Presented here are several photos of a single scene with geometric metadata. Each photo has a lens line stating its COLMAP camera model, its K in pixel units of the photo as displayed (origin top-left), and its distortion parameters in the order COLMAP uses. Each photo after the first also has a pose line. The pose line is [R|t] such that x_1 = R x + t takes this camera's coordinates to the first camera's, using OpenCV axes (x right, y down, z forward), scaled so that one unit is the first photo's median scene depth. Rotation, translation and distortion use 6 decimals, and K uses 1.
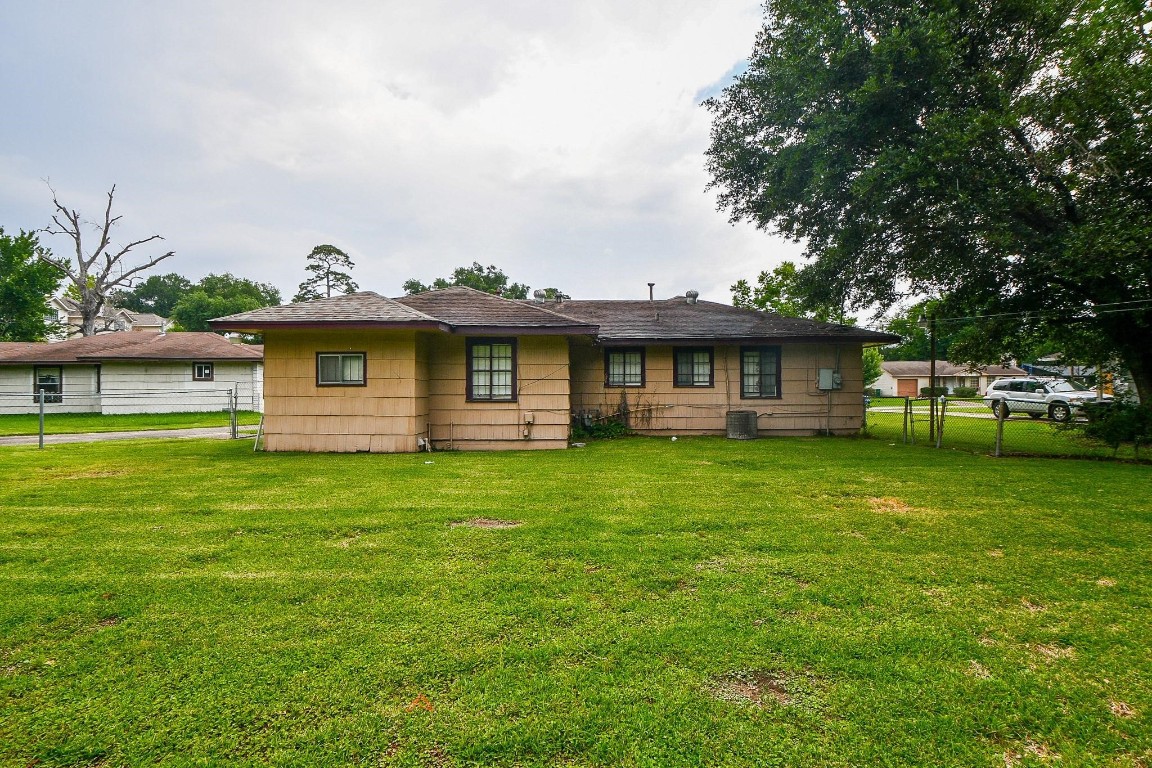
lens RADIAL K [[520.4, 0, 573.6], [0, 520.4, 382.7], [0, 0, 1]] dist [-0.012068, -0.009190]
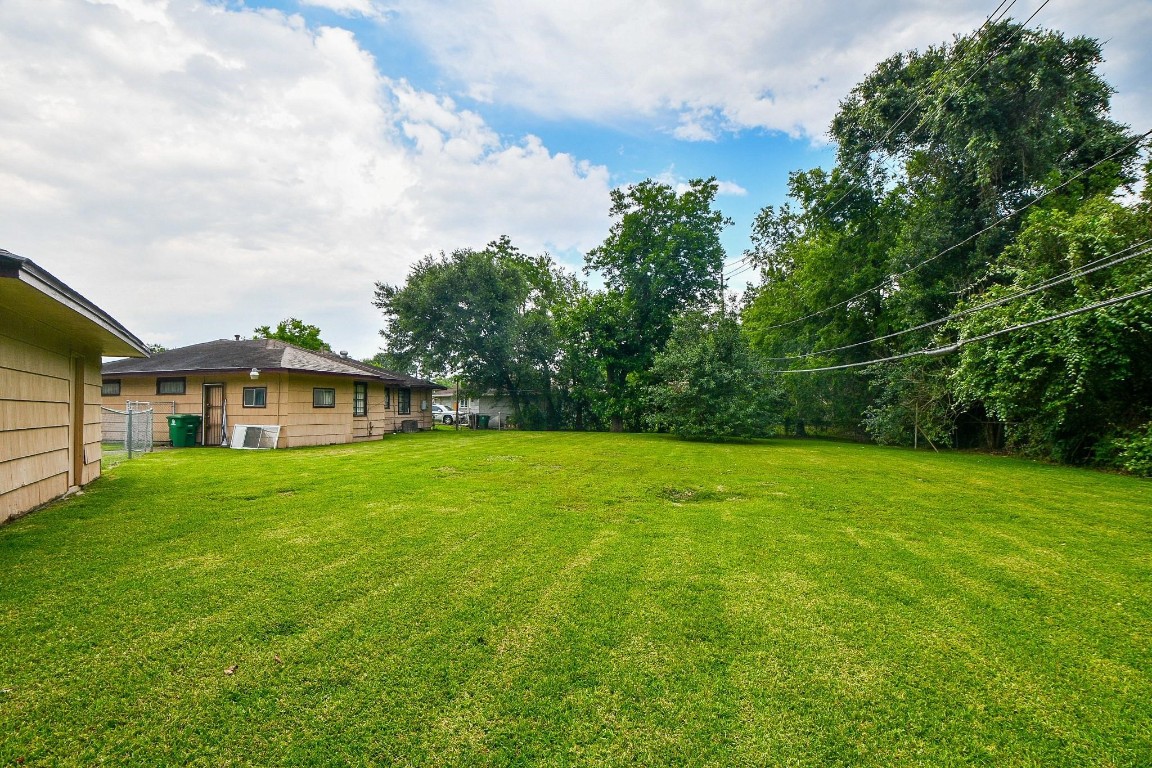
lens RADIAL K [[520.4, 0, 577.1], [0, 520.4, 385.5], [0, 0, 1]] dist [-0.012068, -0.009190]
pose [[0.309027, 0.044082, 0.950031, -1.373775], [-0.007195, 0.999005, -0.044014, 0.002130], [-0.951026, 0.006766, 0.309037, -0.276385]]
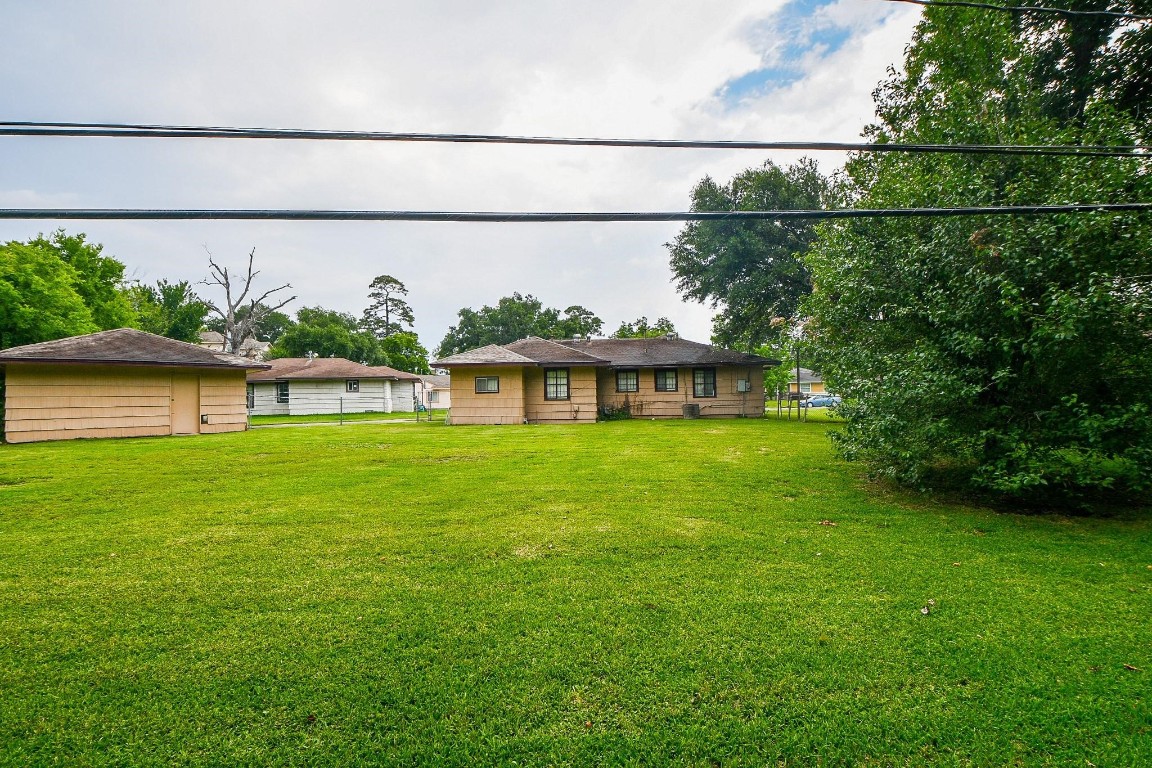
lens RADIAL K [[520.4, 0, 574.5], [0, 520.4, 390.6], [0, 0, 1]] dist [-0.012068, -0.009190]
pose [[0.998921, -0.014702, -0.044065, -0.003628], [0.014742, 0.999891, 0.000581, 0.000031], [0.044051, -0.001230, 0.999029, -0.780942]]
